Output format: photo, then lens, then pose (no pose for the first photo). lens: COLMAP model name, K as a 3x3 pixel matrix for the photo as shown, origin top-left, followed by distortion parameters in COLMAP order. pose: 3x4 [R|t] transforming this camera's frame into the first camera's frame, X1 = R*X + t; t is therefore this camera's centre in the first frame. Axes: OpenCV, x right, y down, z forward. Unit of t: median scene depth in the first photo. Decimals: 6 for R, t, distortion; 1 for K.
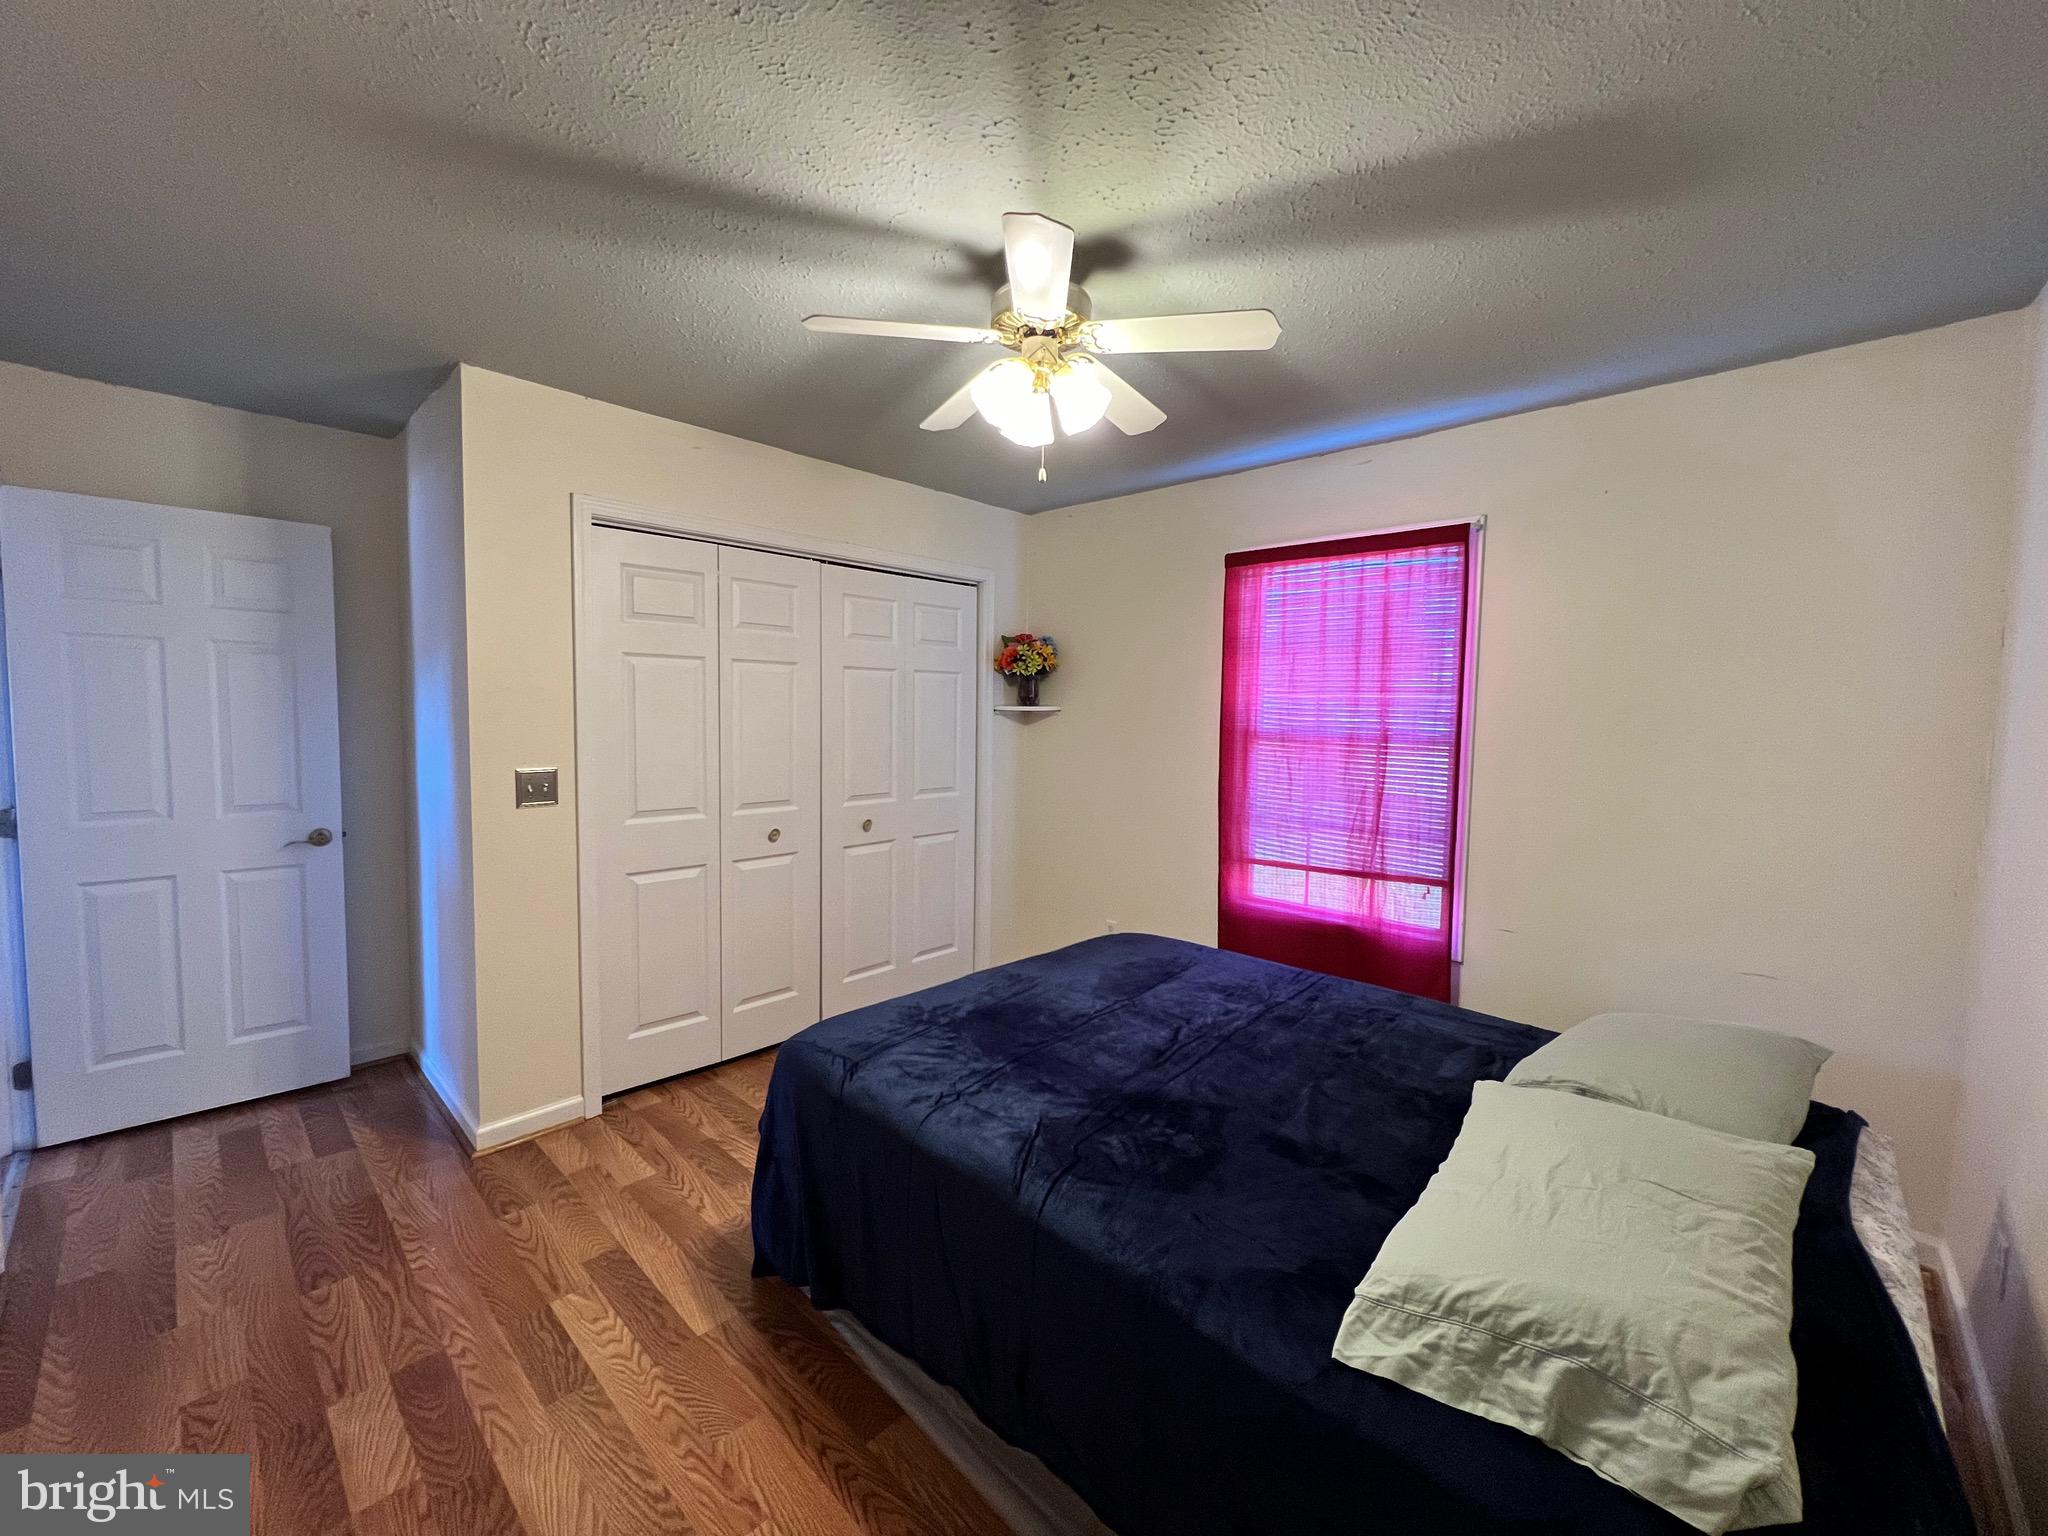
lens RADIAL K [[819.1, 0, 1021.6], [0, 819.1, 763.2], [0, 0, 1]] dist [-0.001426, 0.000407]
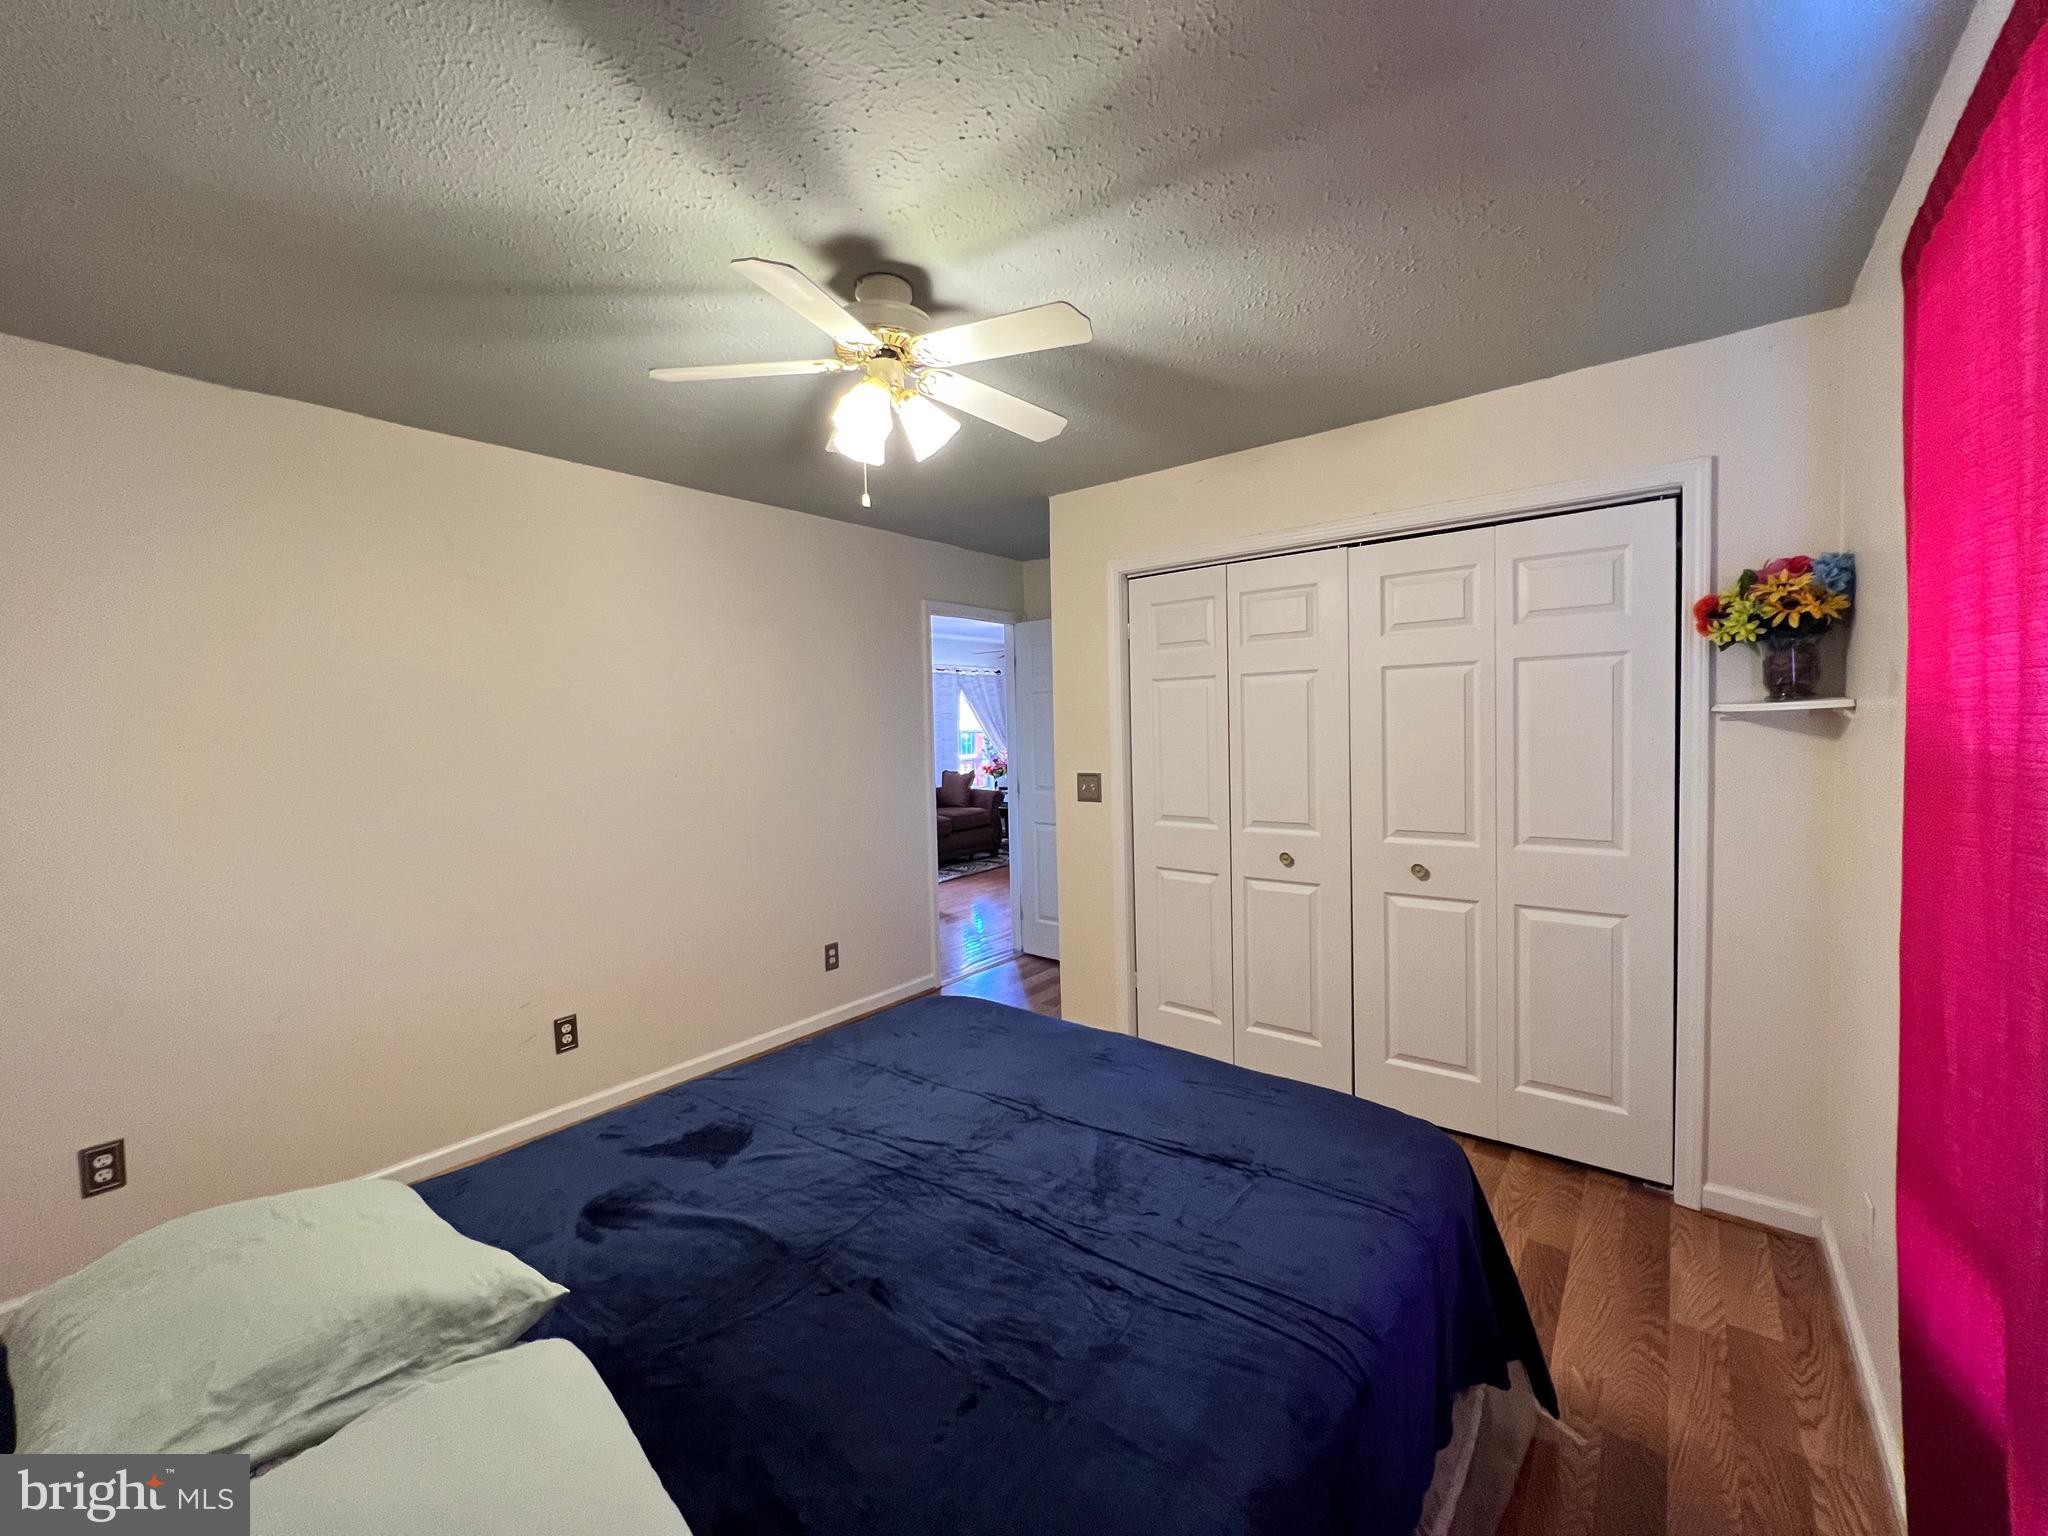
lens RADIAL K [[819.1, 0, 1016.0], [0, 819.1, 763.4], [0, 0, 1]] dist [-0.001426, 0.000407]
pose [[0.075661, 0.029399, -0.996700, 0.580321], [-0.040216, 0.998842, 0.026410, -0.031792], [0.996322, 0.038085, 0.076755, 0.610224]]
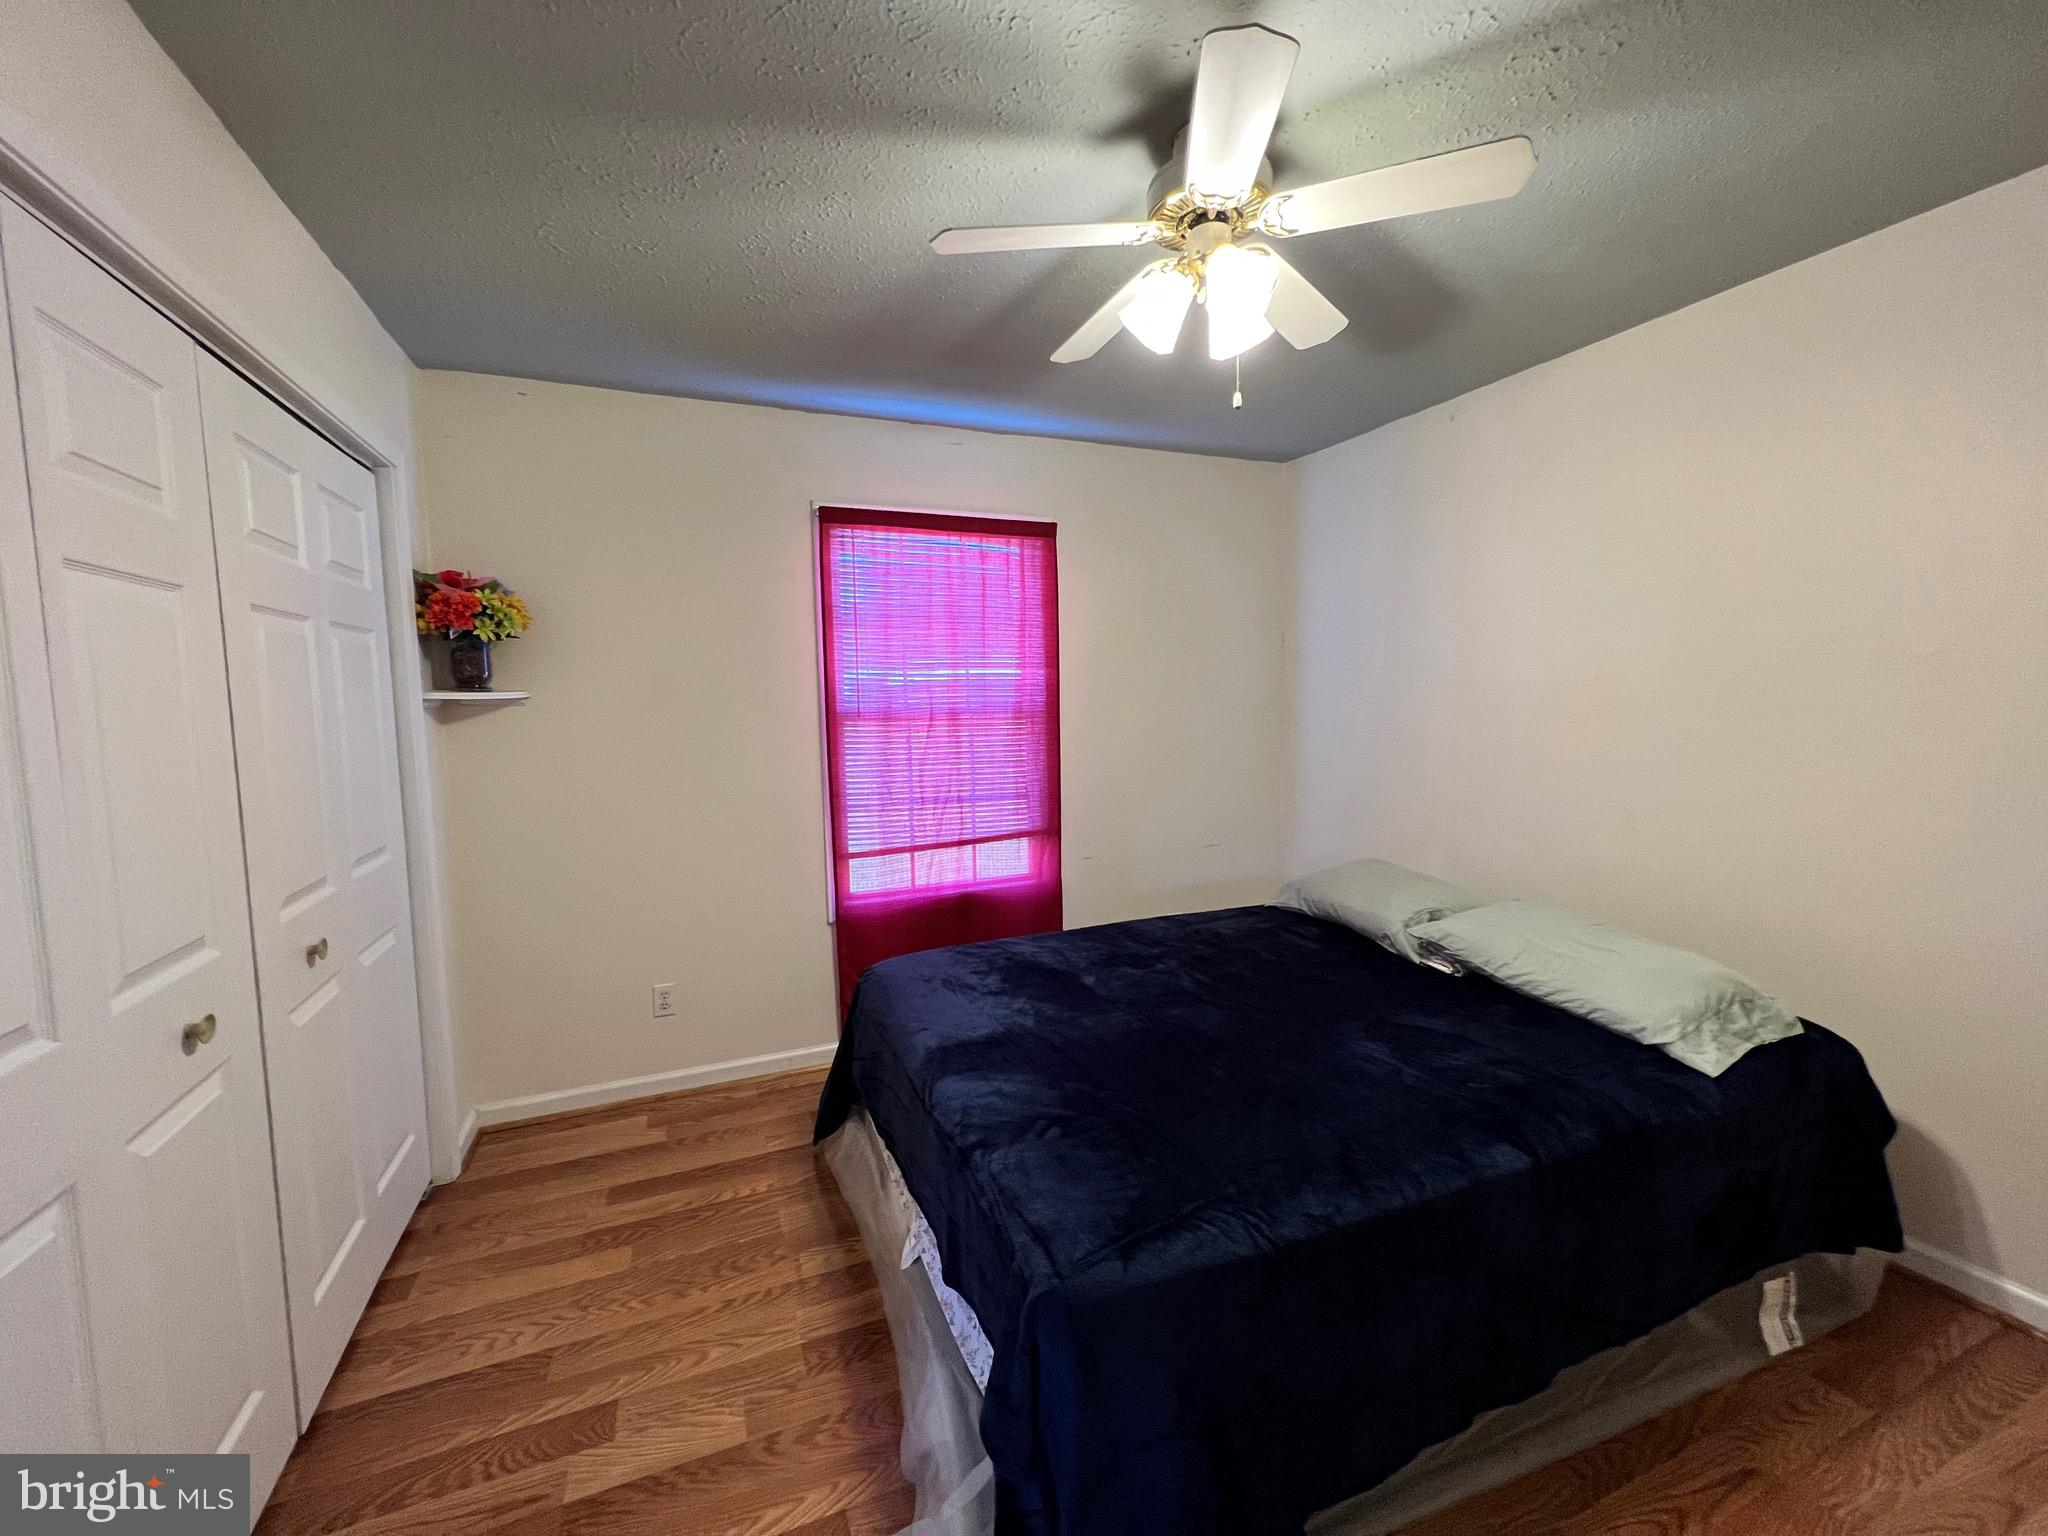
lens RADIAL K [[819.1, 0, 1016.5], [0, 819.1, 763.5], [0, 0, 1]] dist [-0.001426, 0.000407]
pose [[0.403984, -0.100847, 0.909190, -0.480870], [0.084530, 0.993768, 0.072668, -0.033226], [-0.910852, 0.047498, 0.409991, 0.482965]]
